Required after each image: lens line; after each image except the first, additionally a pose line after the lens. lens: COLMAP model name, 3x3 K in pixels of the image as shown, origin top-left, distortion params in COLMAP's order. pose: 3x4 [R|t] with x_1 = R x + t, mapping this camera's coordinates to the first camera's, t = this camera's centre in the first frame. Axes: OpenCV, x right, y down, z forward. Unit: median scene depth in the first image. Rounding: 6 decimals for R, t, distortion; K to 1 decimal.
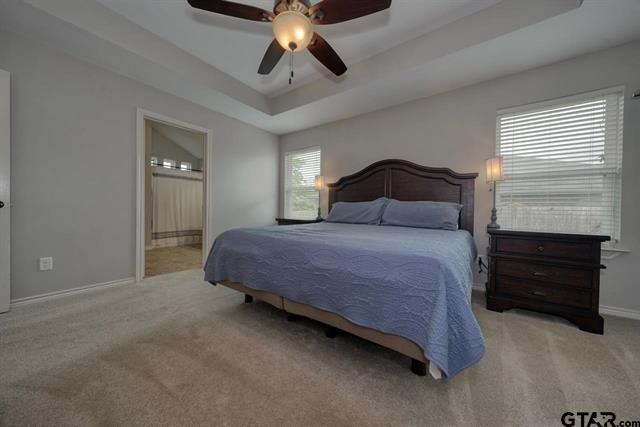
lens RADIAL K [[216.9, 0, 318.9], [0, 216.9, 212.0], [0, 0, 1]] dist [-0.000692, -0.000060]
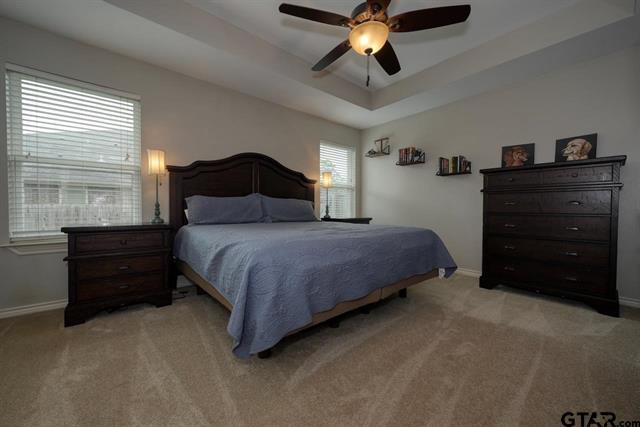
lens RADIAL K [[250.0, 0, 320.0], [0, 250.0, 213.5], [0, 0, 1]] dist [0.000060, -0.000008]
pose [[0.252335, -0.033563, 0.967058, -0.791310], [0.007055, 0.999436, 0.032846, -0.014704], [-0.967614, -0.001466, 0.252430, 0.531043]]
